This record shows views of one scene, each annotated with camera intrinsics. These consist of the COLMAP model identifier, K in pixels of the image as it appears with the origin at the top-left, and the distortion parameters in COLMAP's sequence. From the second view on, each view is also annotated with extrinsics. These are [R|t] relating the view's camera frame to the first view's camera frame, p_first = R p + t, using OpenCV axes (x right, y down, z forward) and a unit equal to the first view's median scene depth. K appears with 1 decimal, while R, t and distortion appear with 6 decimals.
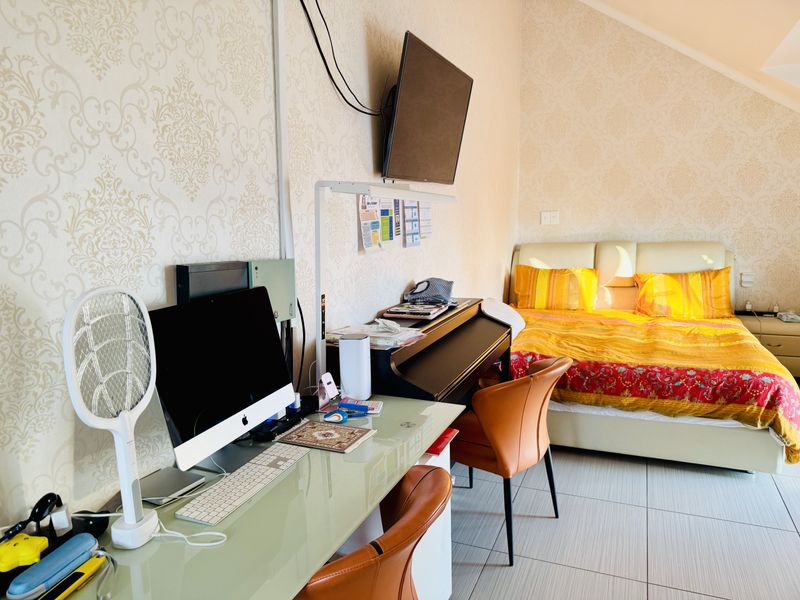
lens RADIAL K [[571.3, 0, 404.3], [0, 571.3, 304.1], [0, 0, 1]] dist [0.066394, -0.074546]
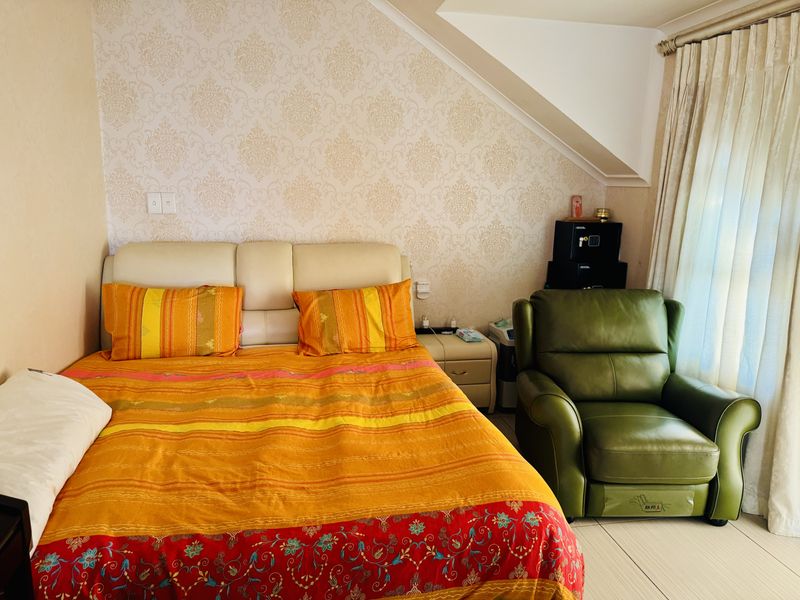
lens RADIAL K [[571.3, 0, 404.3], [0, 571.3, 304.1], [0, 0, 1]] dist [0.066394, -0.074546]
pose [[0.831850, -0.074712, 0.549948, 0.200372], [0.051306, 0.997007, 0.057841, -0.107741], [-0.552623, -0.019899, 0.833193, 0.537721]]
